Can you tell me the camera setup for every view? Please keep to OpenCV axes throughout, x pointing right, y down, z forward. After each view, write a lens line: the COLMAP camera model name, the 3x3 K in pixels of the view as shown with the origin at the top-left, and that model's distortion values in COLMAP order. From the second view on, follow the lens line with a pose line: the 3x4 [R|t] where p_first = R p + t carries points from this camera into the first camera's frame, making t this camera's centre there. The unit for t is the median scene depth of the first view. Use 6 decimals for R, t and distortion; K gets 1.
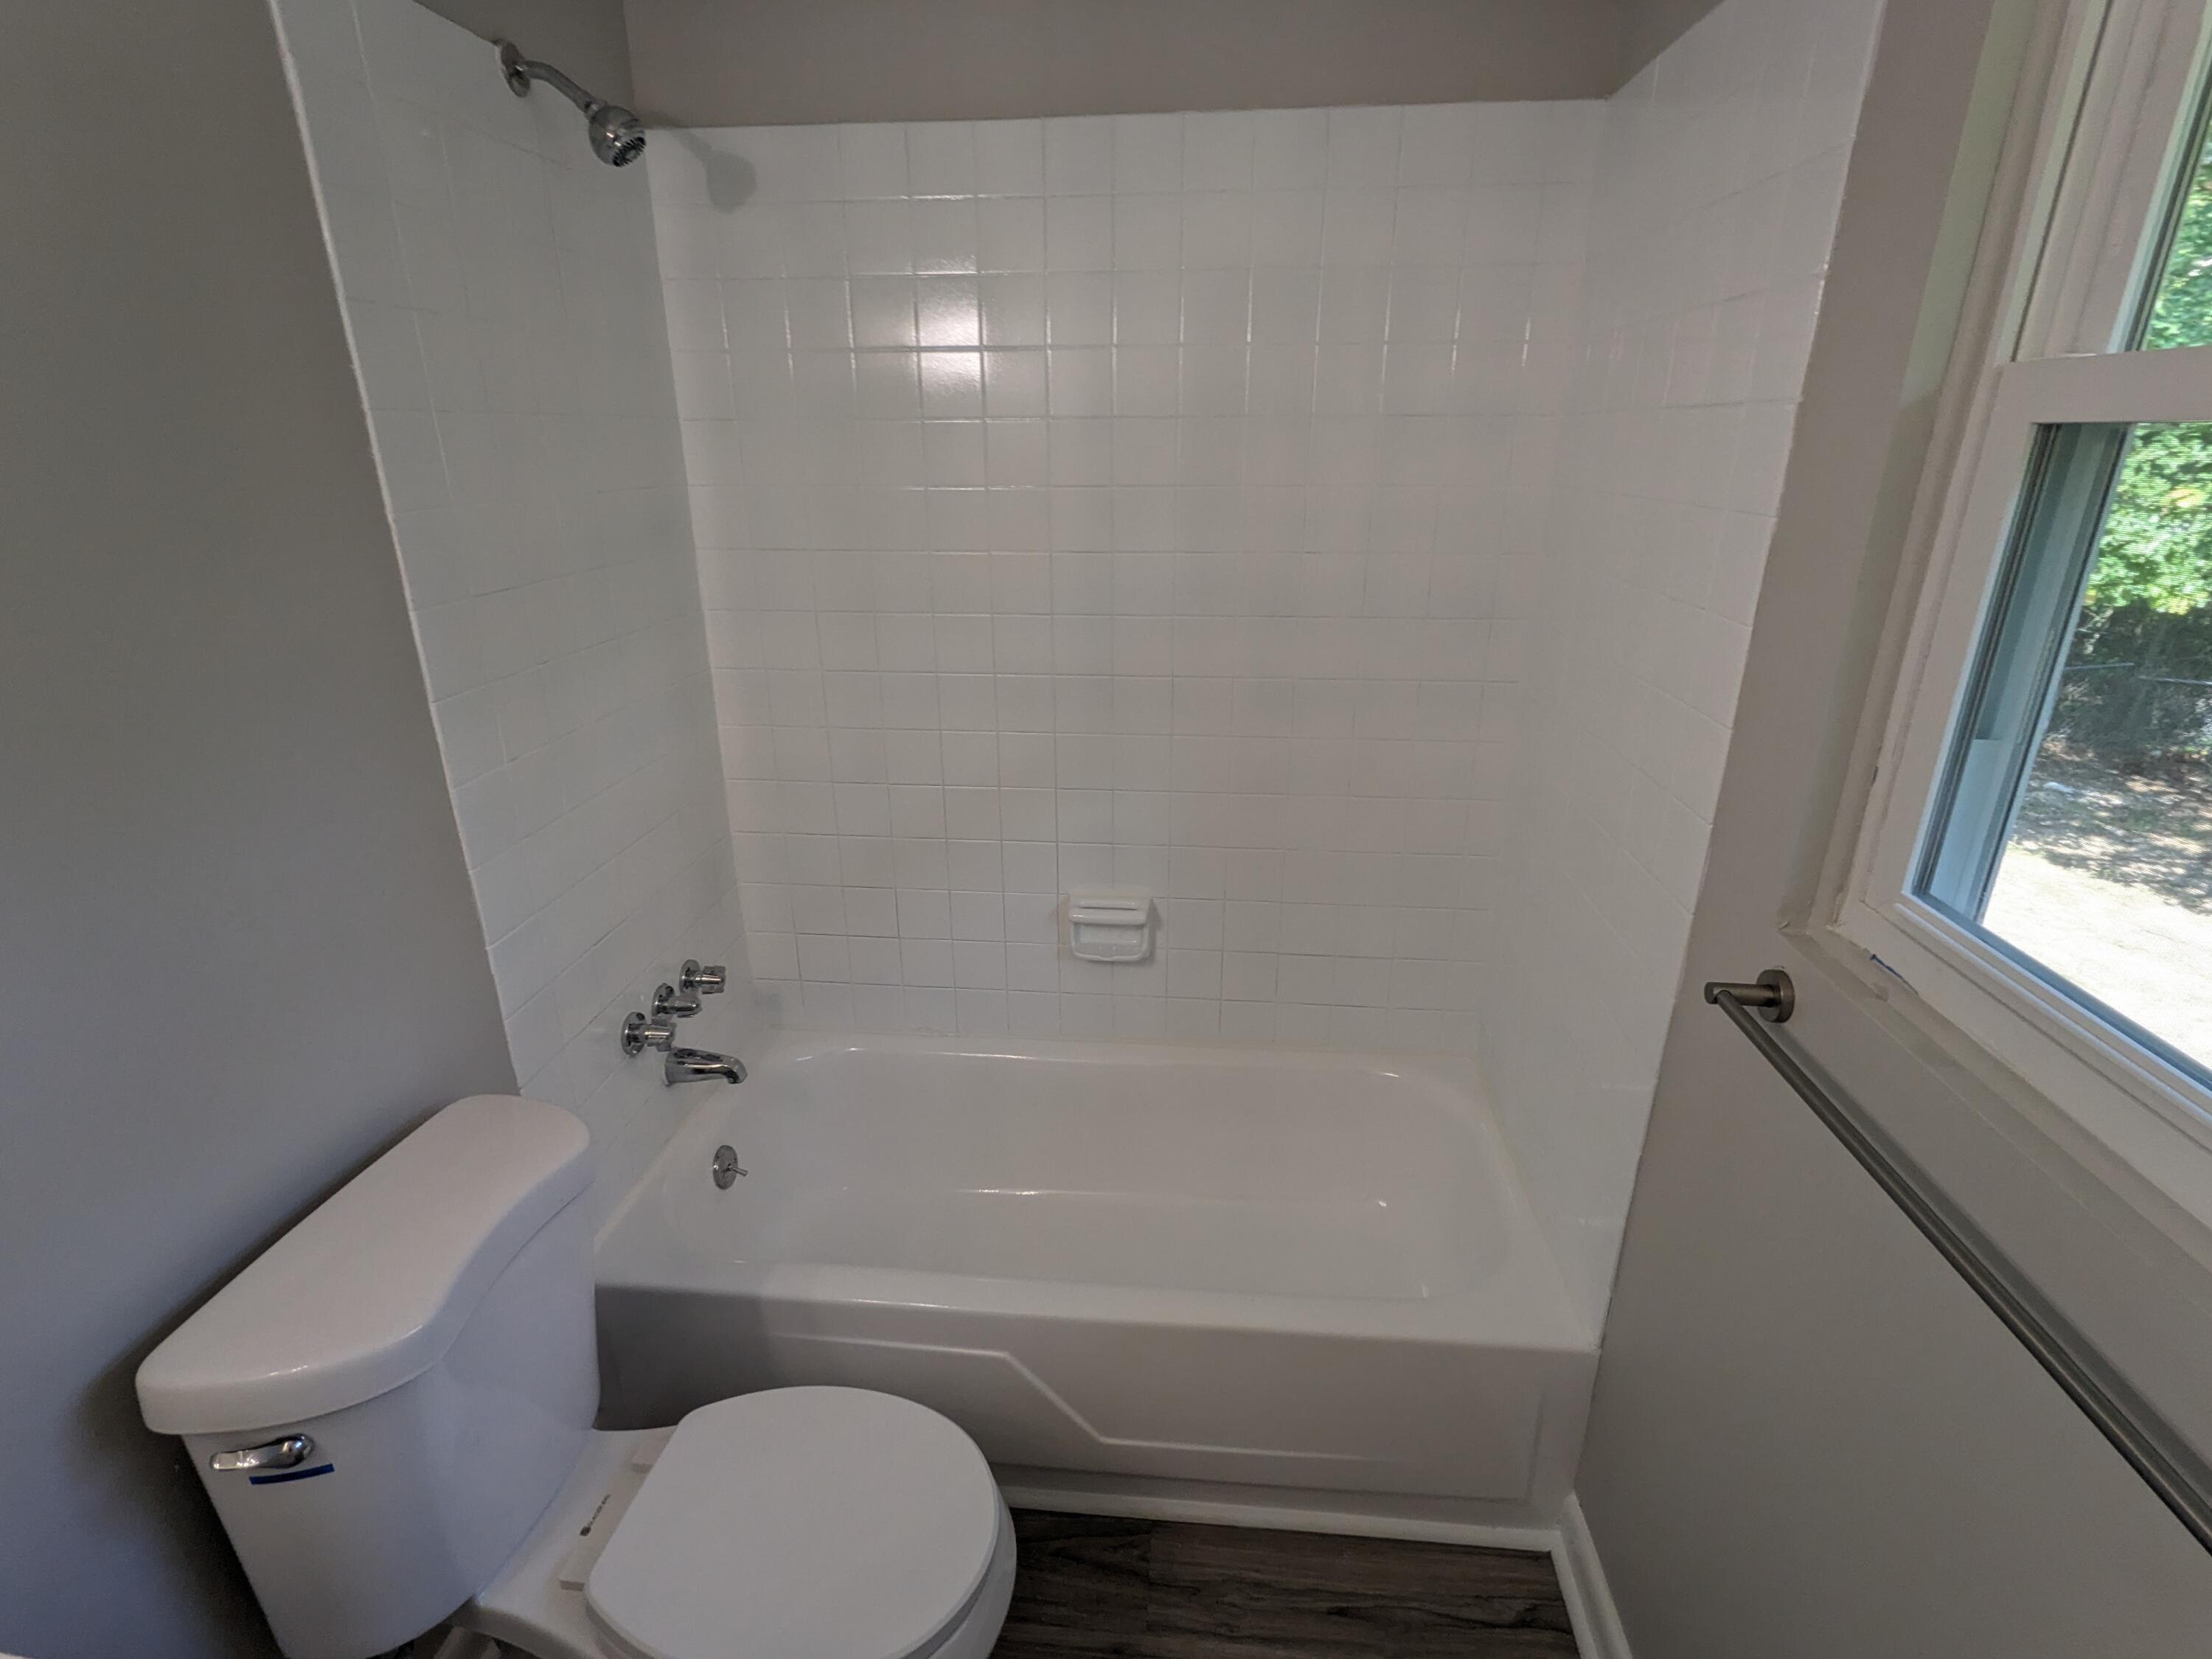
lens RADIAL K [[1061.4, 0, 1093.2], [0, 1061.4, 838.3], [0, 0, 1]] dist [0.003101, -0.000277]
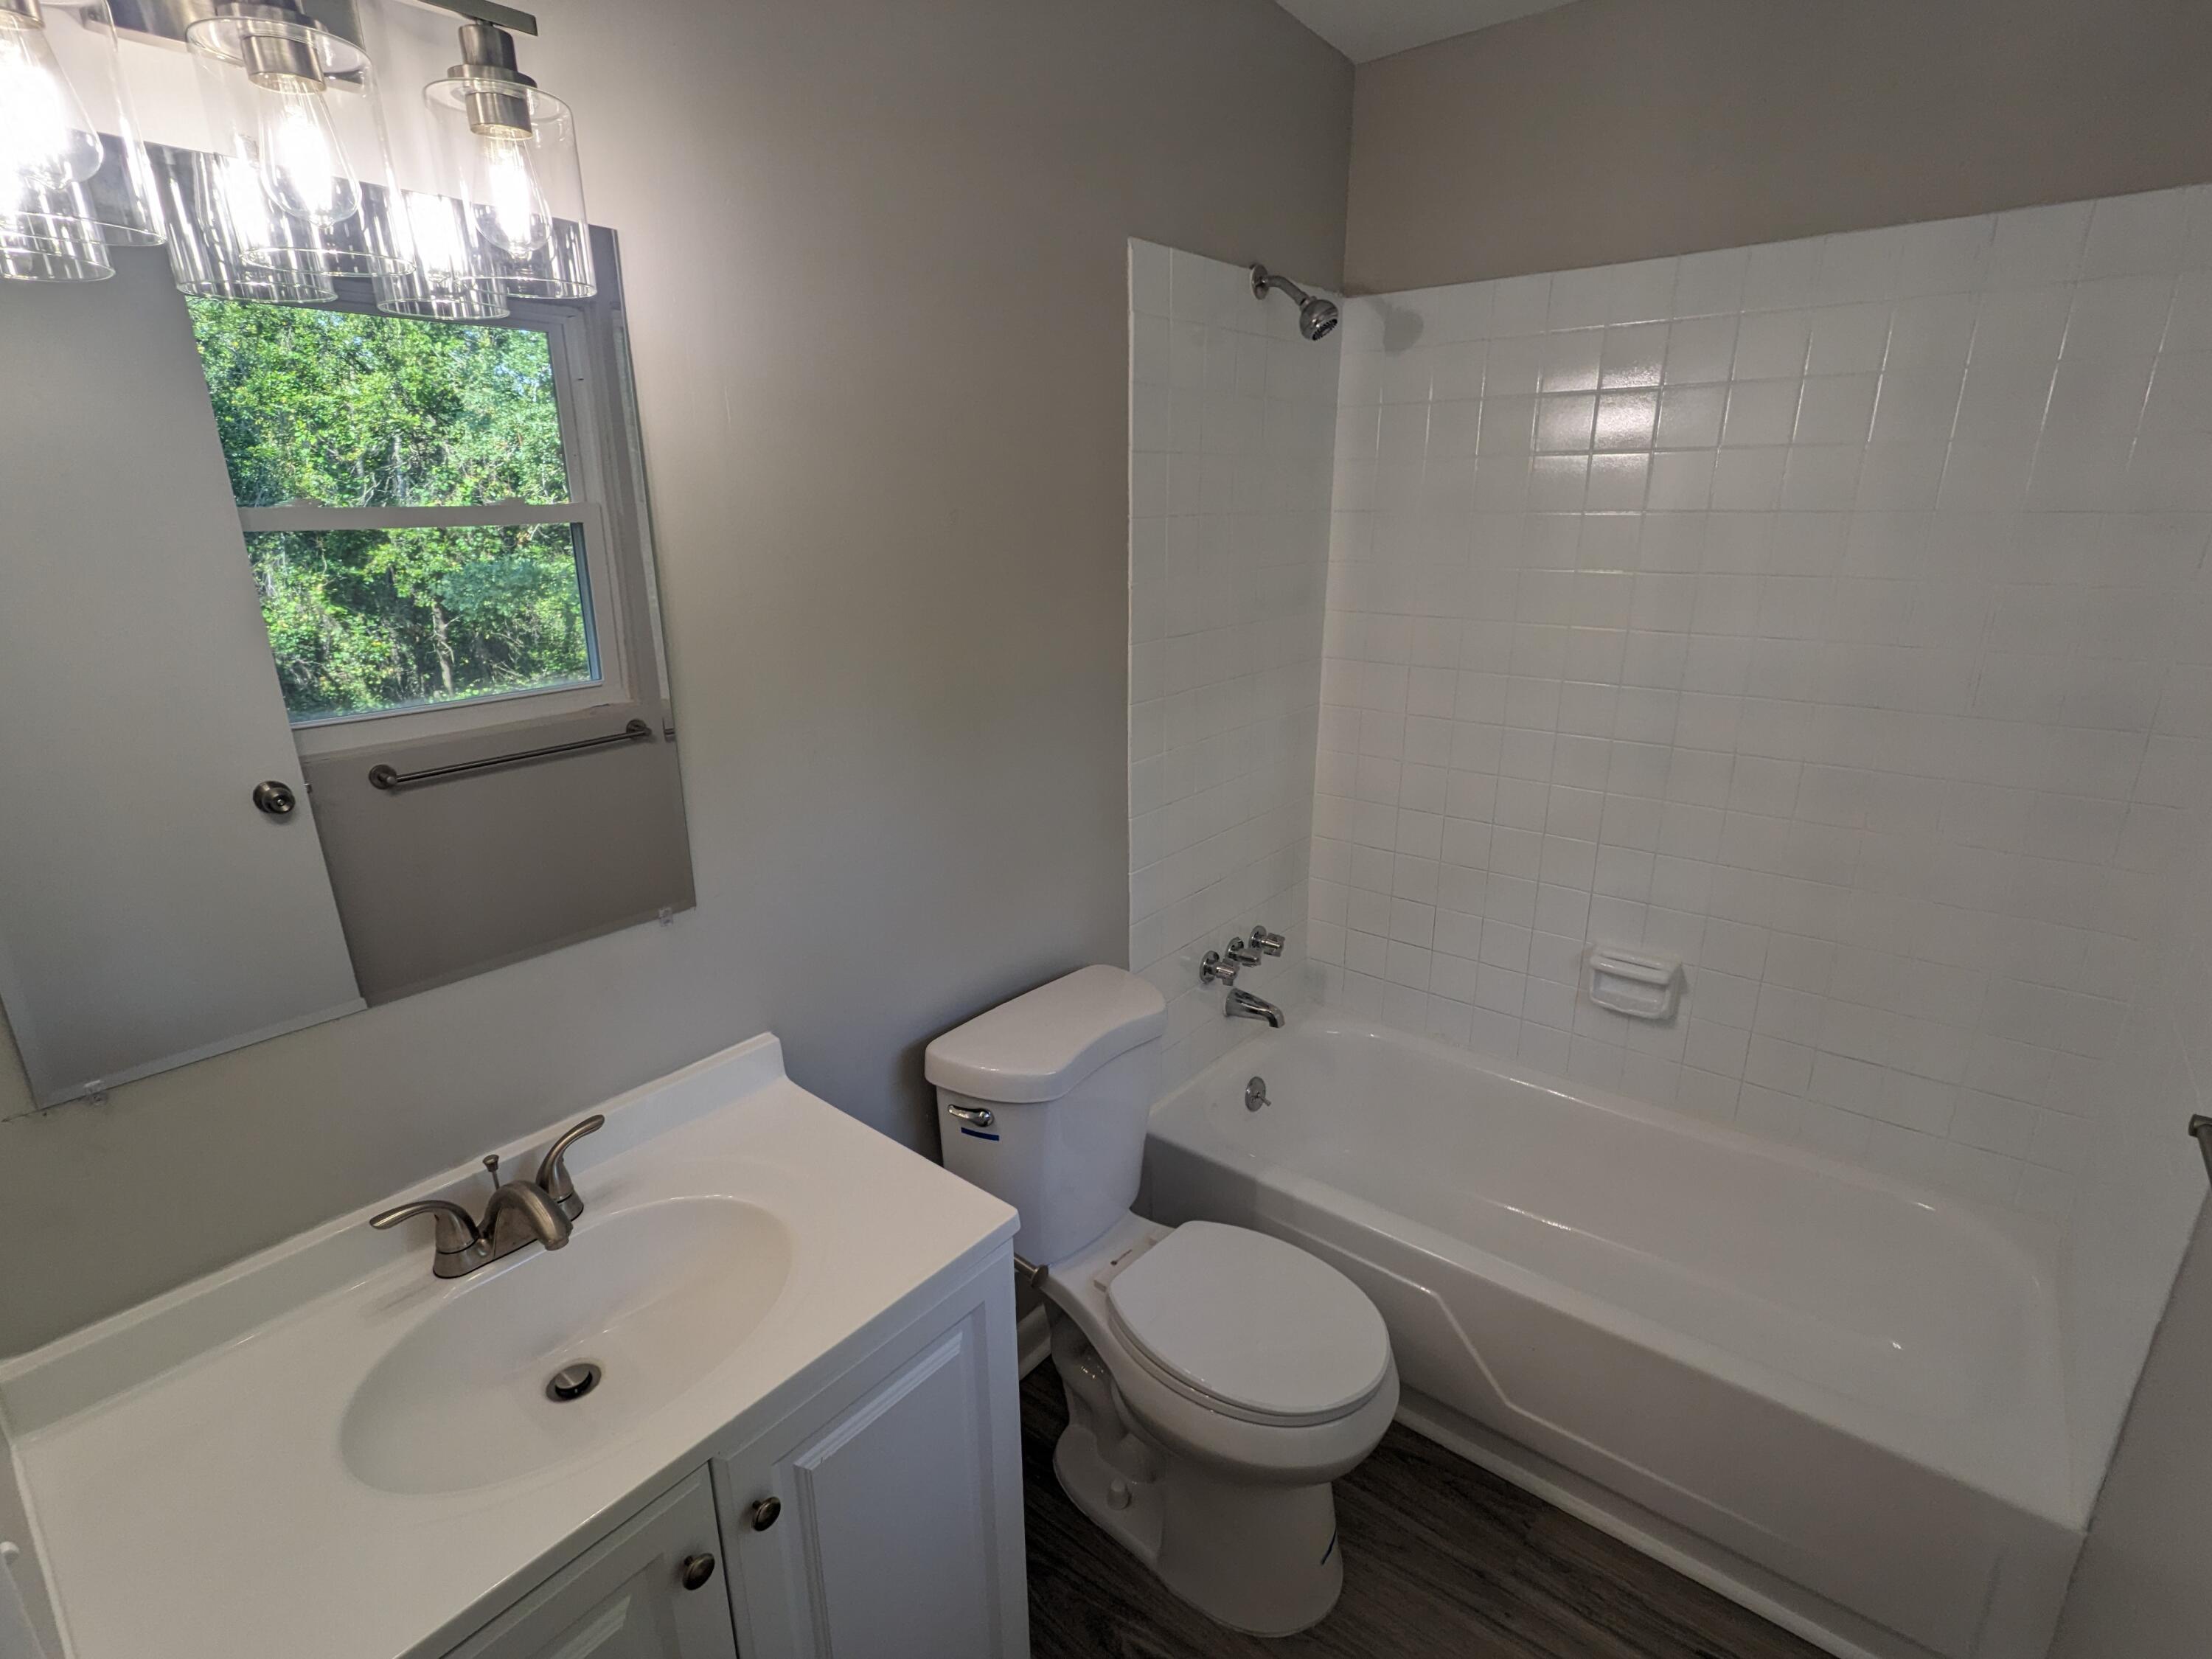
lens RADIAL K [[1061.4, 0, 1093.2], [0, 1061.4, 838.3], [0, 0, 1]] dist [0.003101, -0.000277]
pose [[0.830049, 0.164302, -0.532938, 0.126285], [-0.188052, 0.982109, 0.009889, 0.038690], [0.525028, 0.092012, 0.846097, -0.212955]]
